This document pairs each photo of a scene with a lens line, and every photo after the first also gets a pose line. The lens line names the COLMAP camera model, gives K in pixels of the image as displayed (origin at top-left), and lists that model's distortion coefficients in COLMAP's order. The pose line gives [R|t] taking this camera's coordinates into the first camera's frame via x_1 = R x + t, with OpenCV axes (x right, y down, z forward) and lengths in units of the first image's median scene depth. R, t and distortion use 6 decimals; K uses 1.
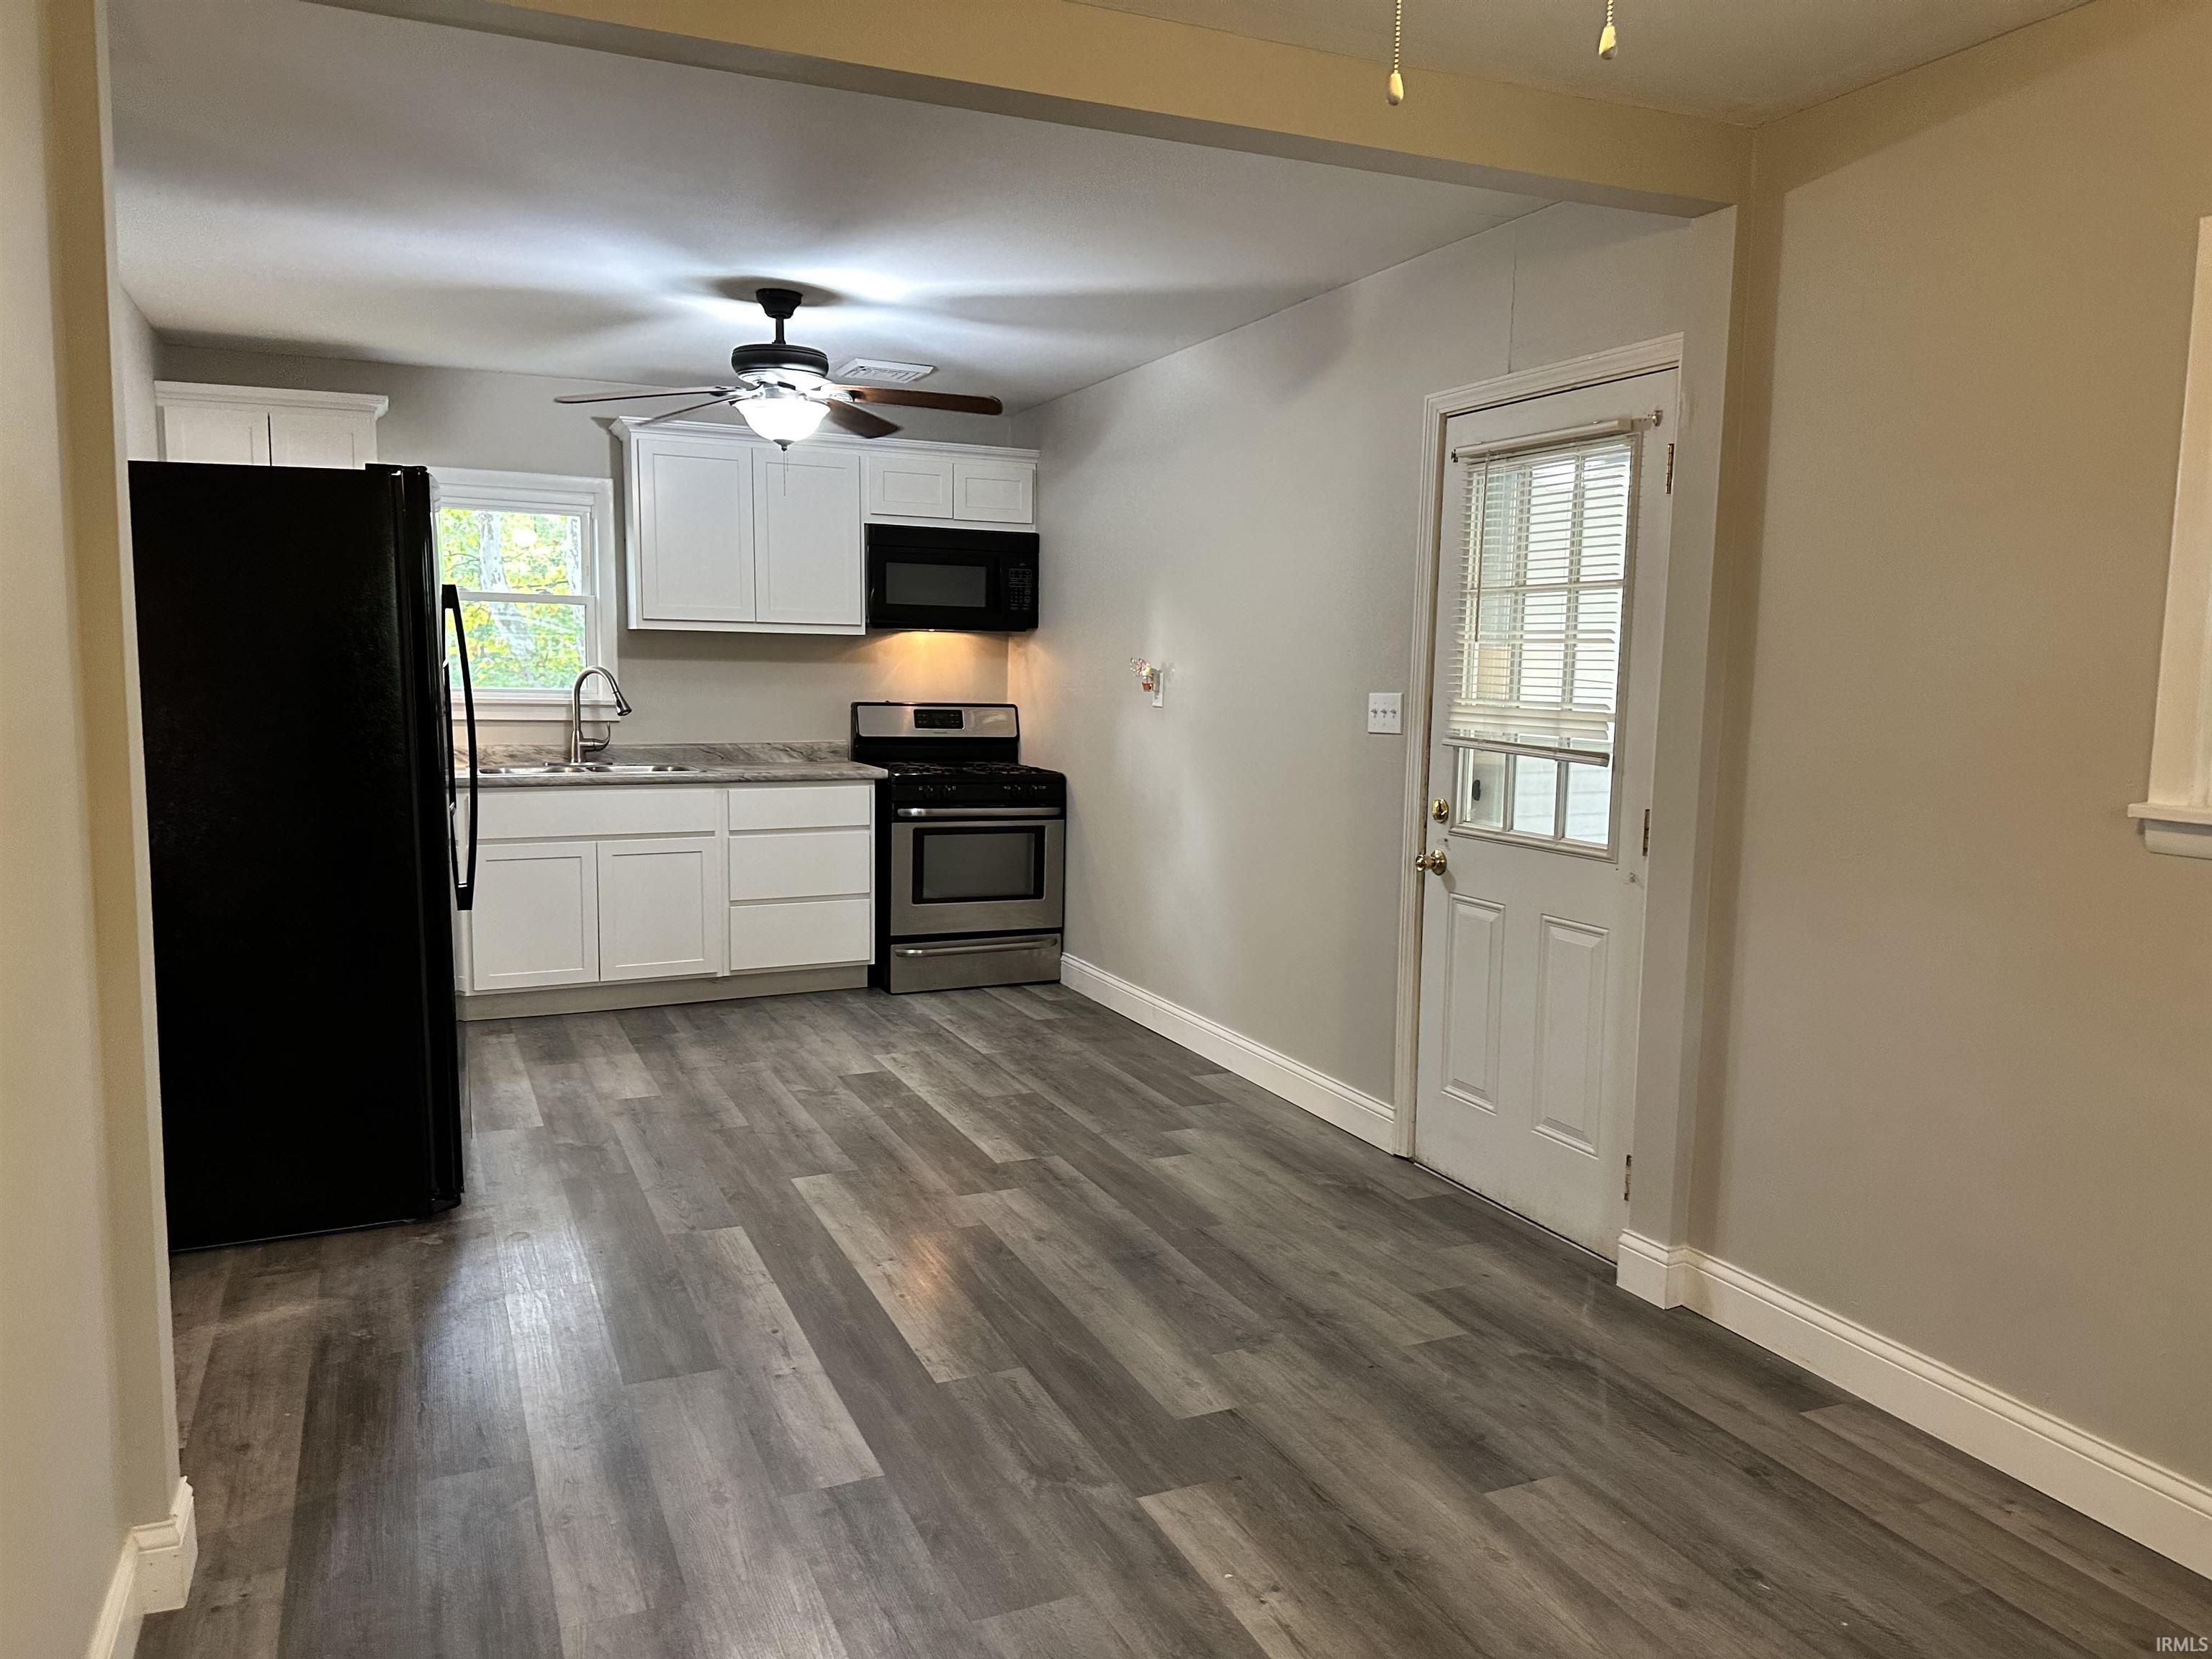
lens RADIAL K [[1537.4, 0, 1097.1], [0, 1537.4, 820.9], [0, 0, 1]] dist [0.064456, -0.066179]
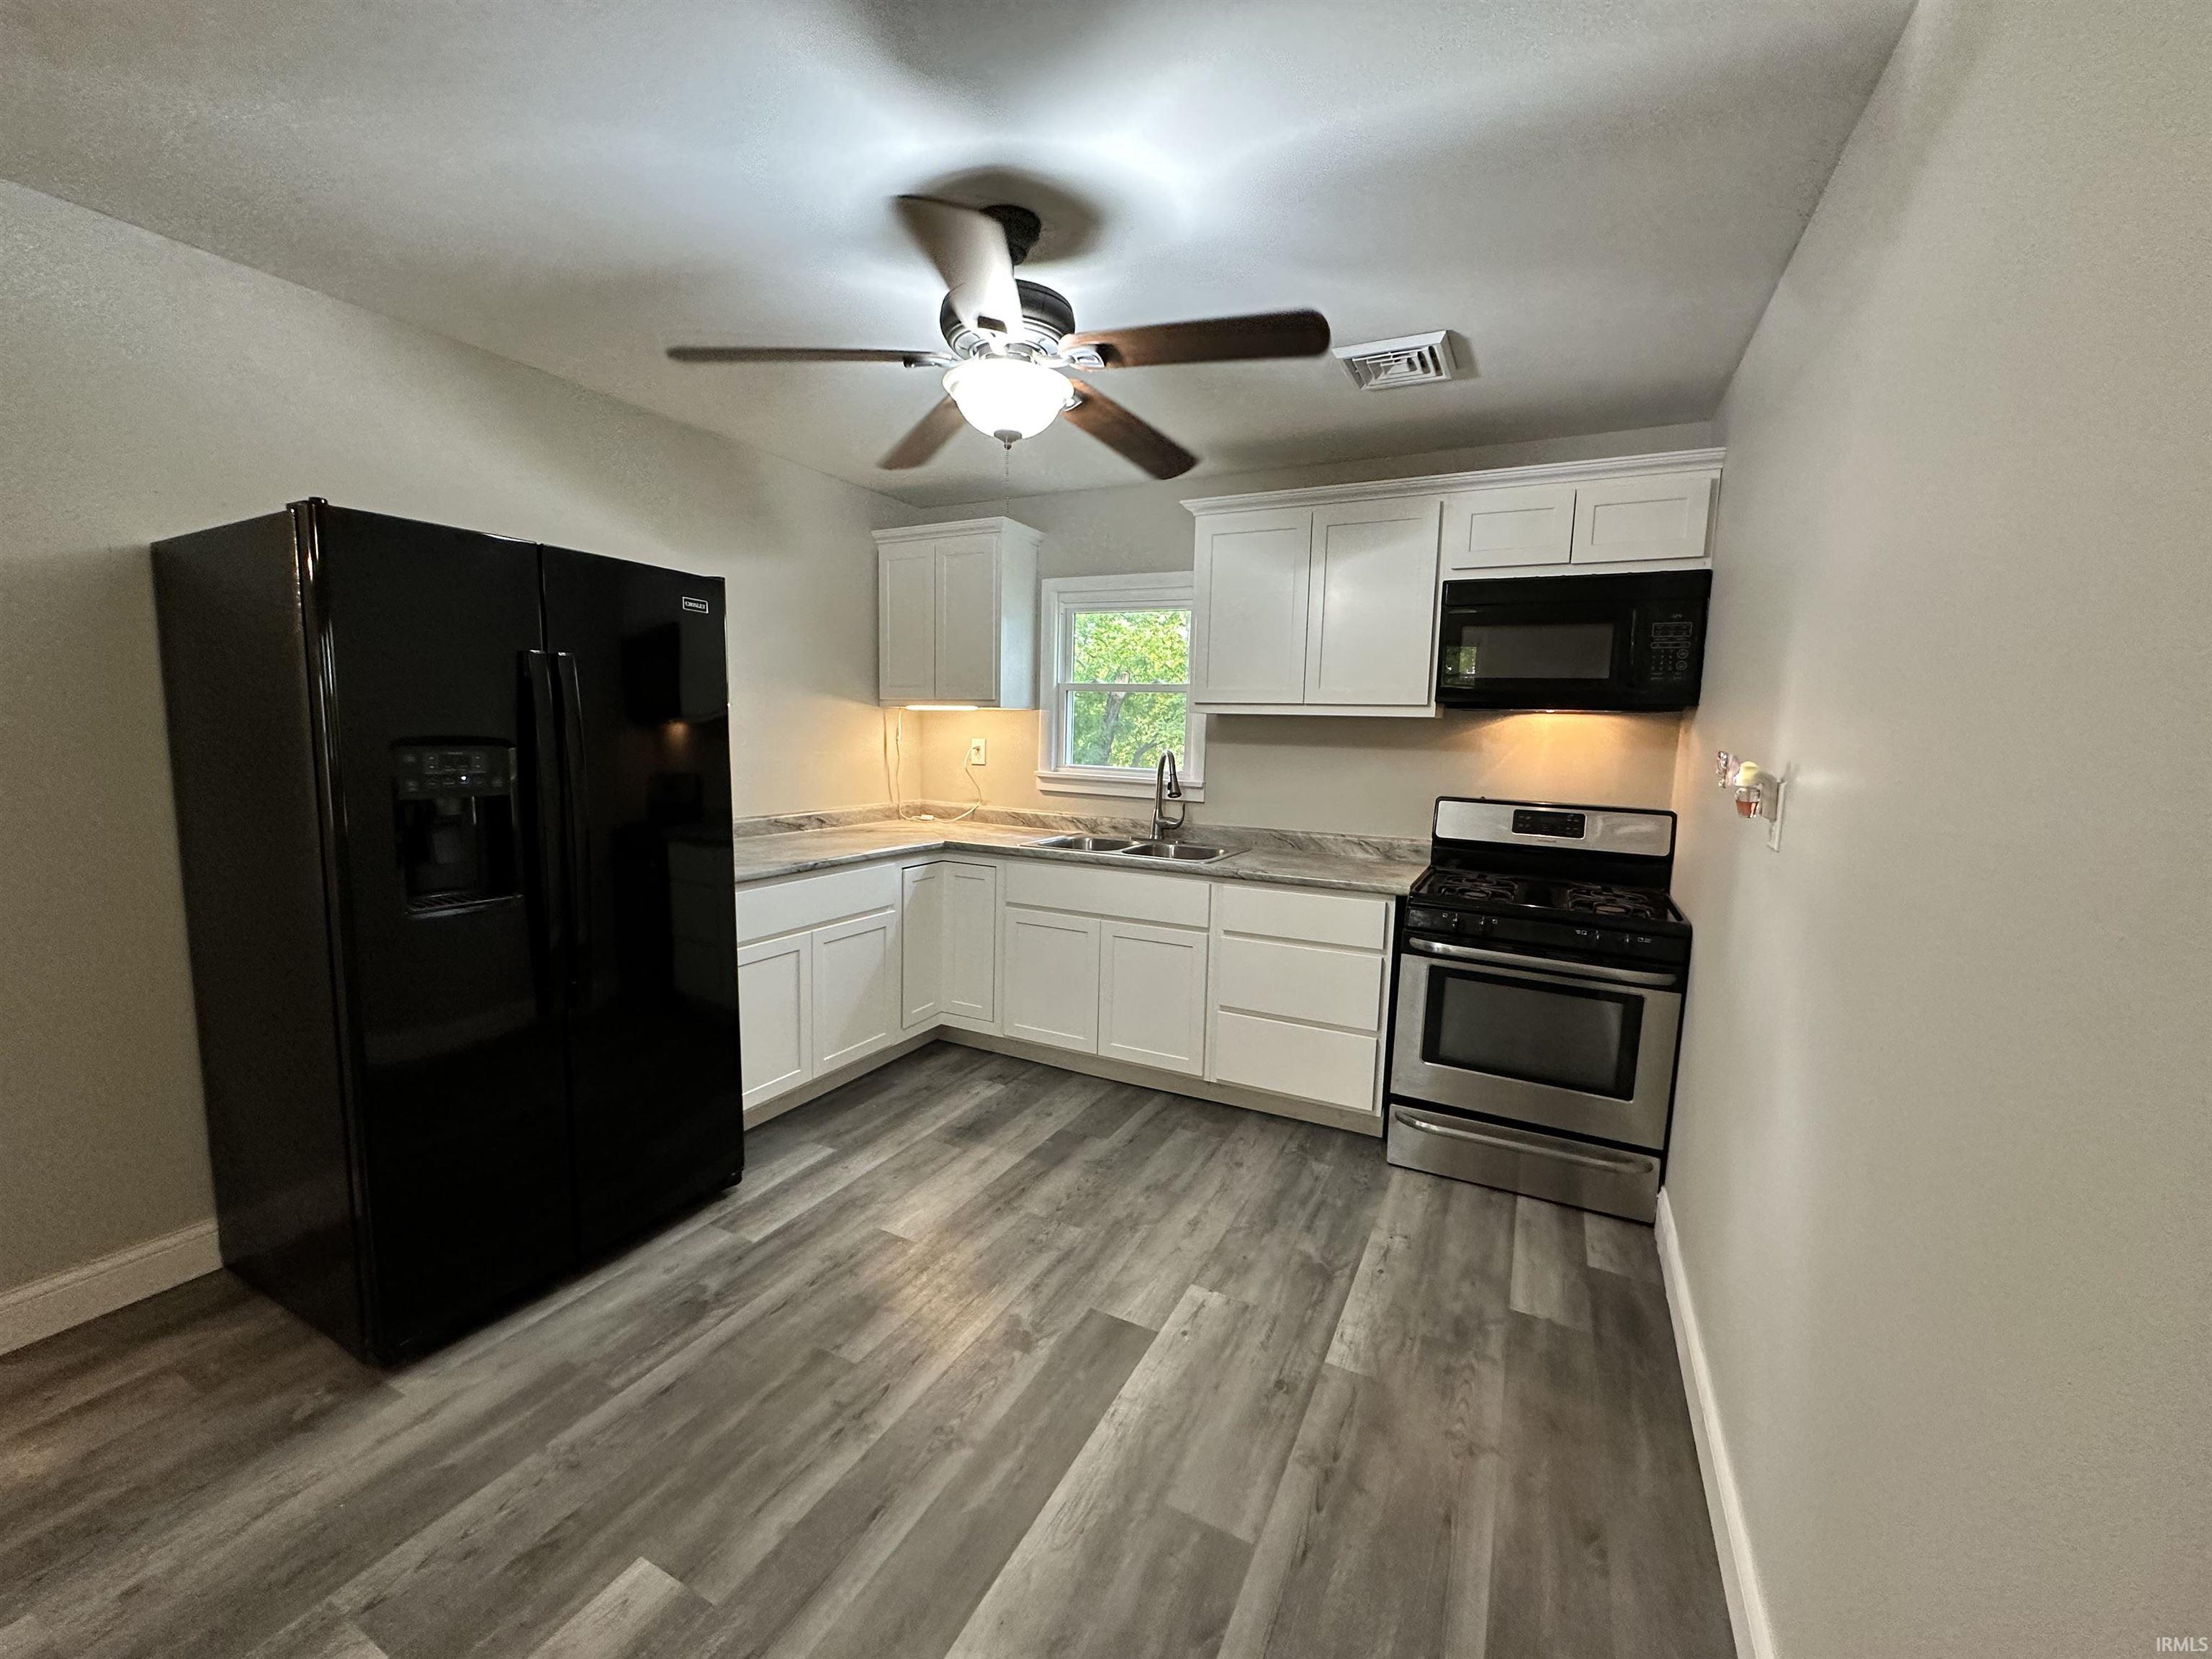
lens RADIAL K [[880.7, 0, 1103.6], [0, 880.7, 827.0], [0, 0, 1]] dist [-0.002014, 0.000281]
pose [[0.628579, 0.088148, -0.772734, 0.162774], [-0.097637, 0.994640, 0.034040, -0.091099], [0.771593, 0.054051, 0.633816, 0.849271]]
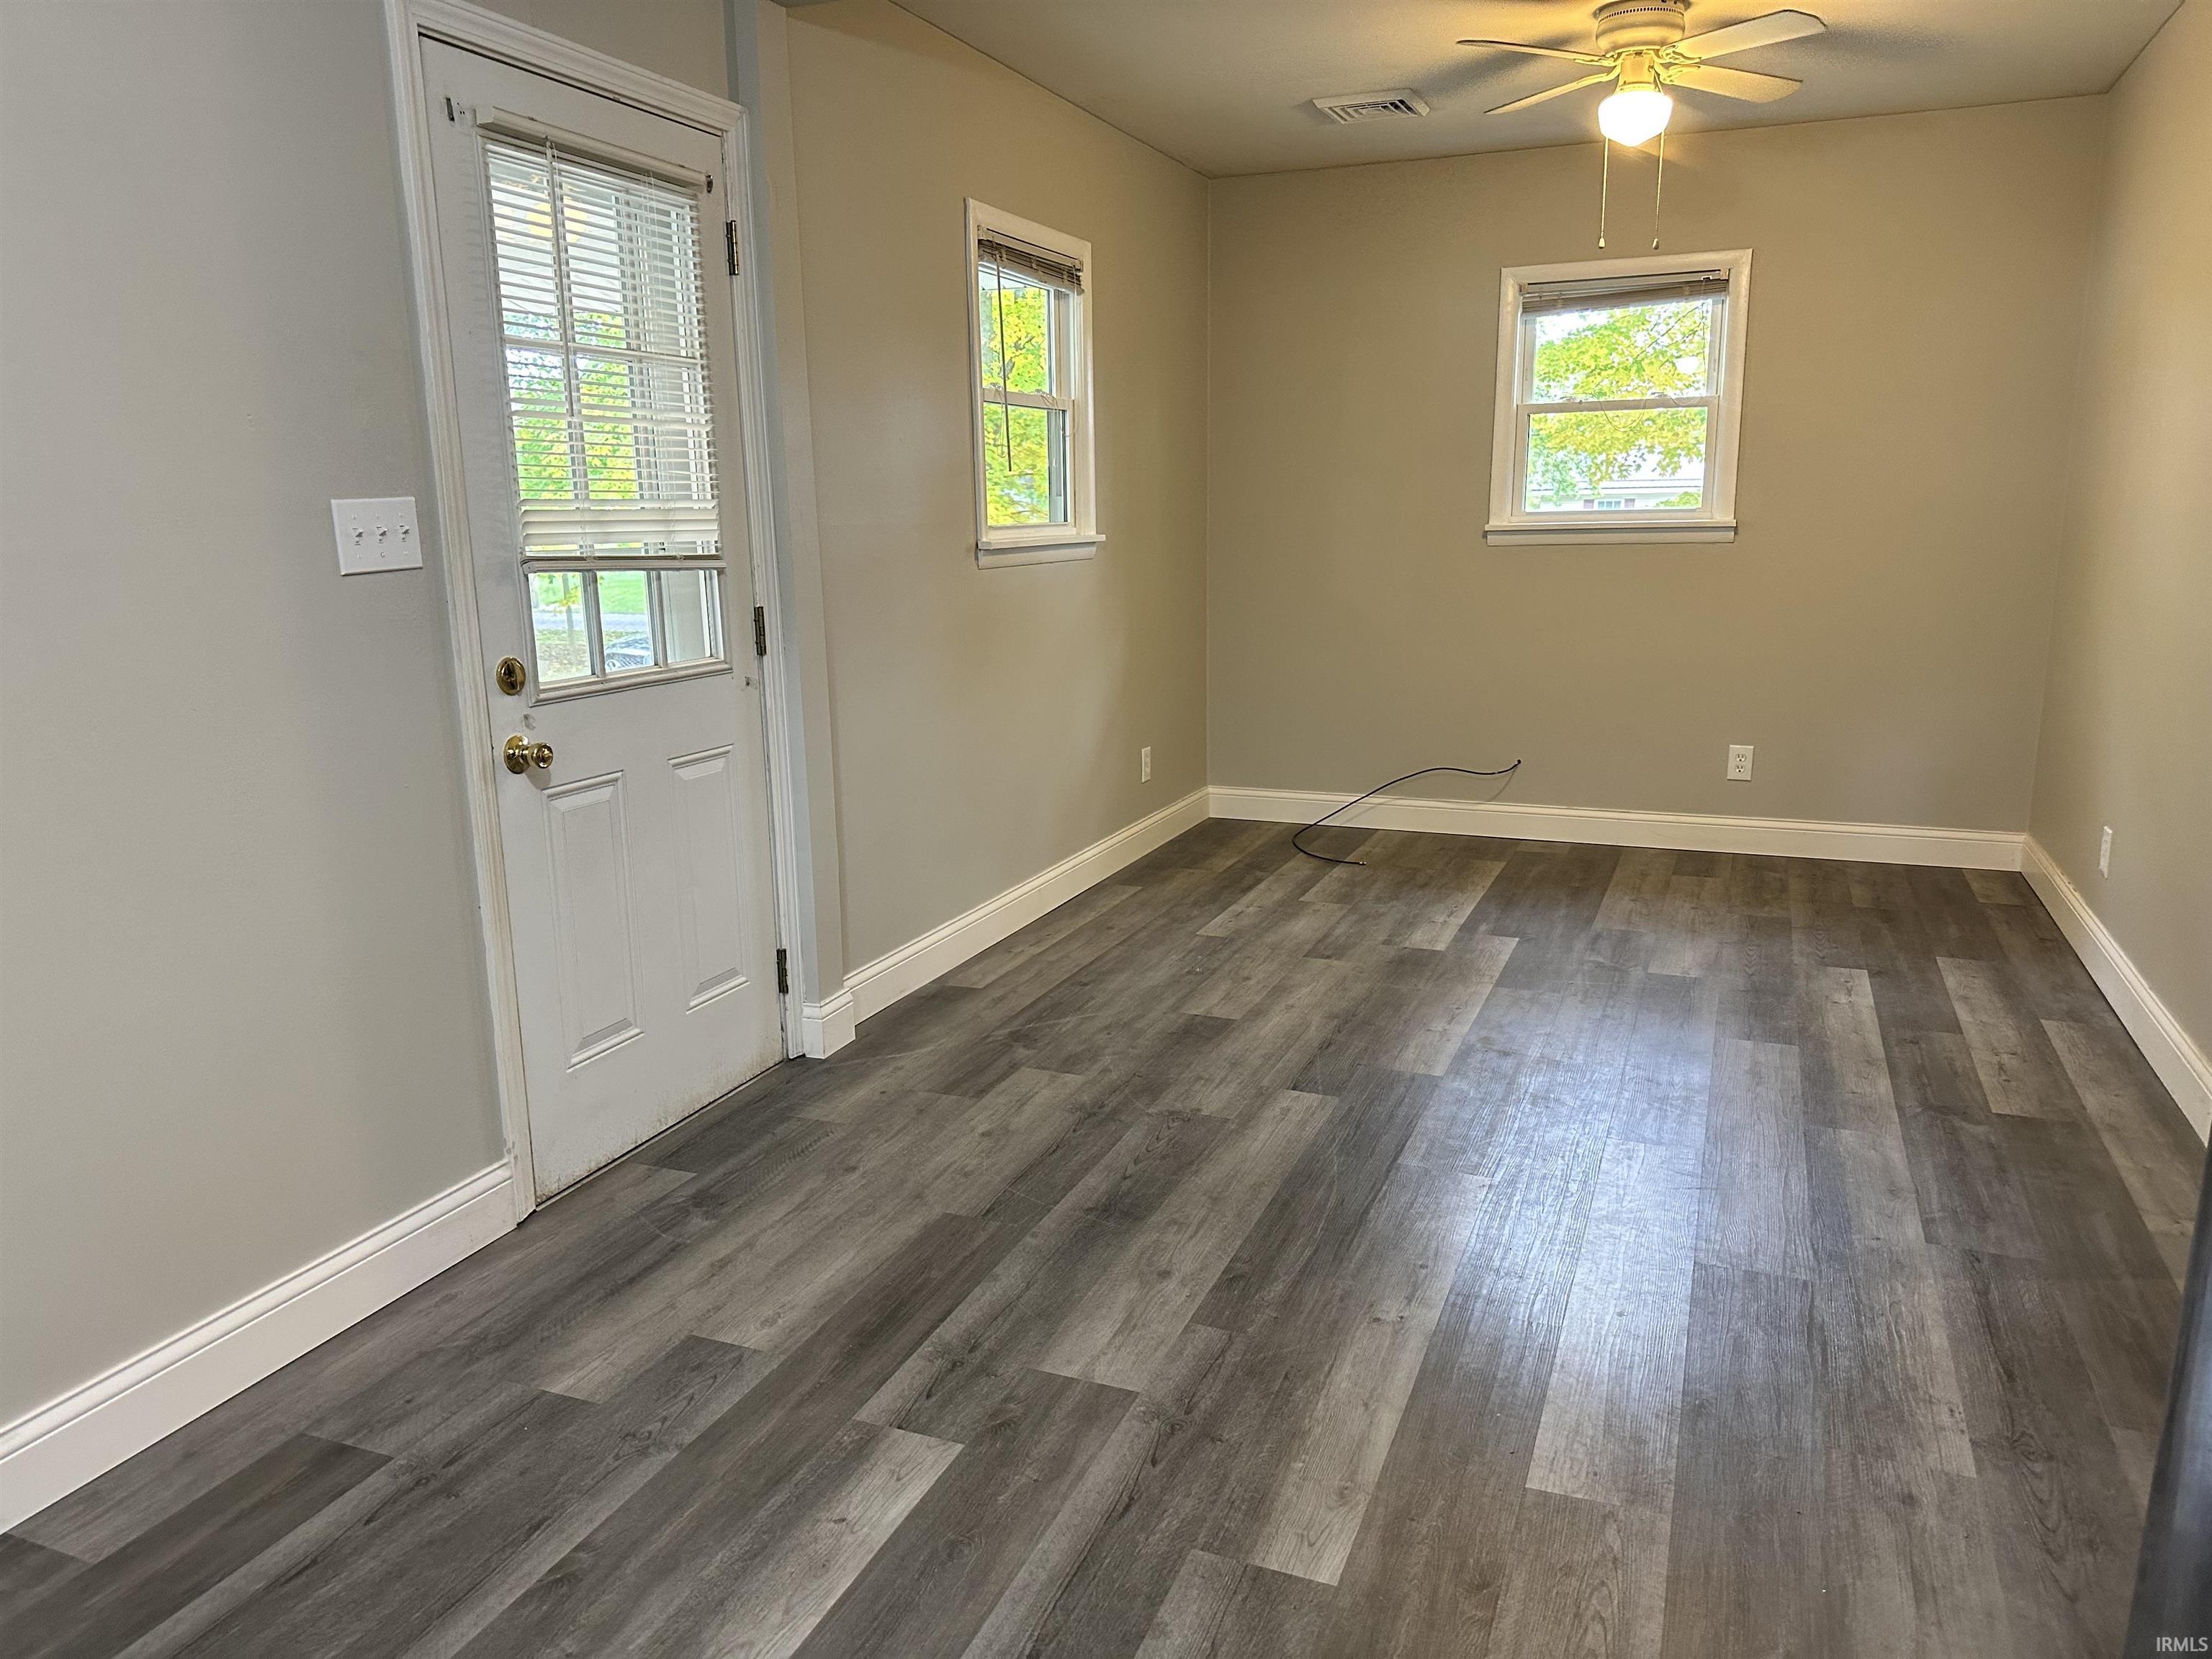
lens RADIAL K [[1537.4, 0, 1097.1], [0, 1537.4, 820.9], [0, 0, 1]] dist [0.064456, -0.066179]
pose [[-0.690241, -0.150265, 0.707804, -0.412284], [0.080609, 0.956141, 0.281595, -0.109624], [-0.719075, 0.251424, -0.647856, 1.213628]]
